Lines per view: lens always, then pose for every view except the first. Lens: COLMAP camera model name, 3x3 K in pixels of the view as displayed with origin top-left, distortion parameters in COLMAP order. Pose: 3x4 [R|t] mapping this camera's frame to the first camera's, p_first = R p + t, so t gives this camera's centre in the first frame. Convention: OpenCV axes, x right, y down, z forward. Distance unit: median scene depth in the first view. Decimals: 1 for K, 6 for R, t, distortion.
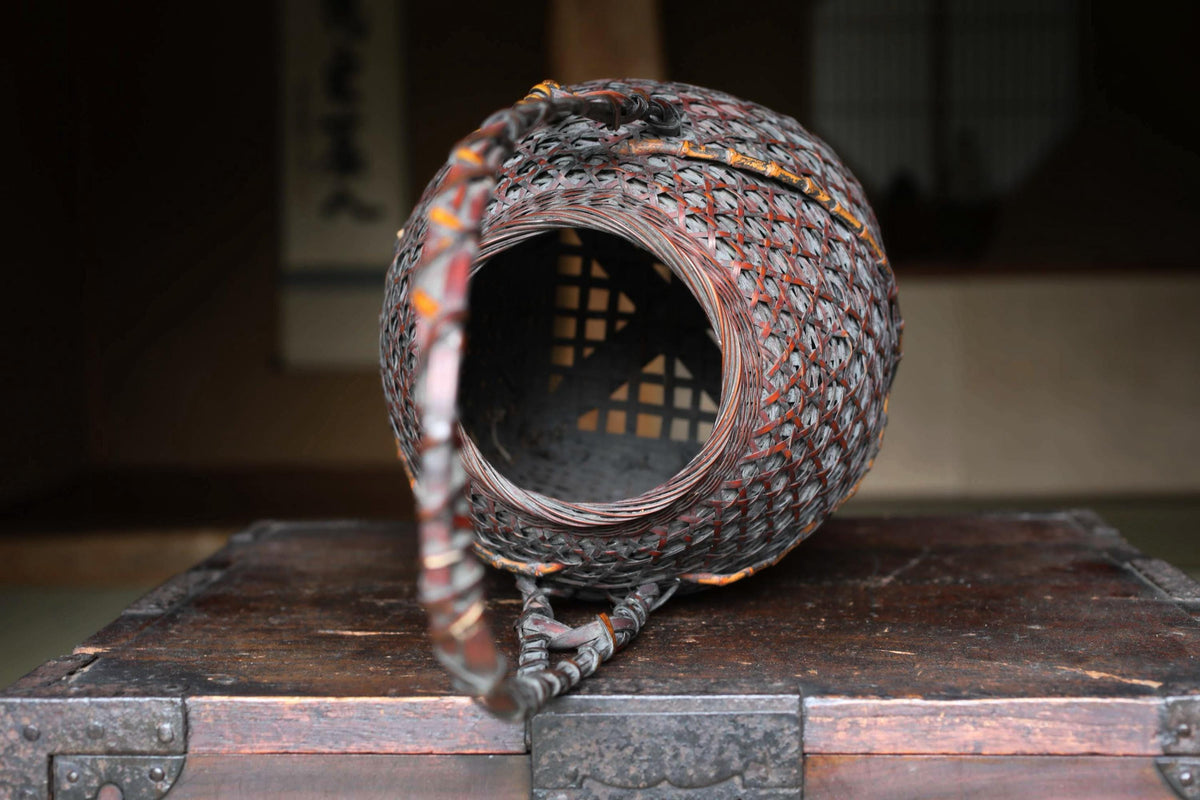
lens RADIAL K [[1858.9, 0, 600.0], [0, 1858.9, 400.0], [0, 0, 1]] dist [-0.017718, 0.169182]
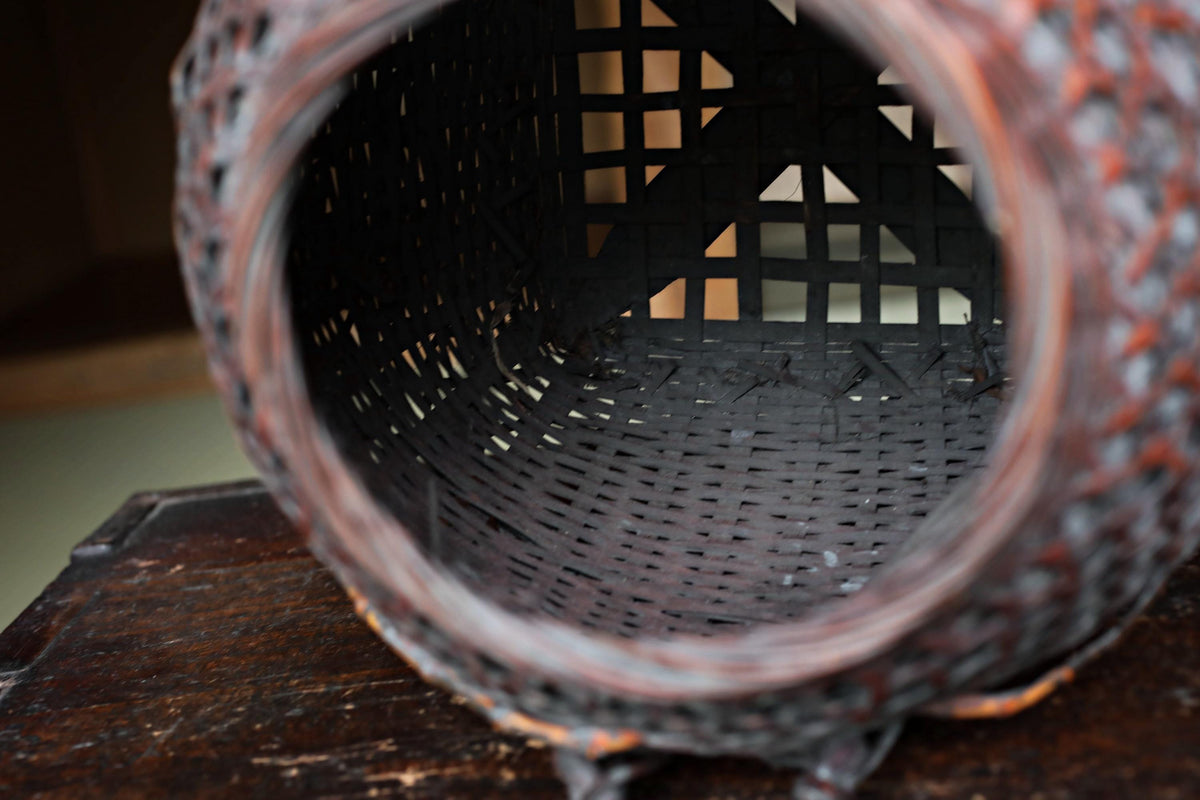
lens RADIAL K [[1810.2, 0, 600.0], [0, 1810.2, 400.0], [0, 0, 1]] dist [-0.003152, -0.005585]
pose [[0.991947, -0.110937, -0.061107, 0.003875], [0.119824, 0.978301, 0.169026, -0.065866], [0.041030, -0.174987, 0.983715, 0.631053]]
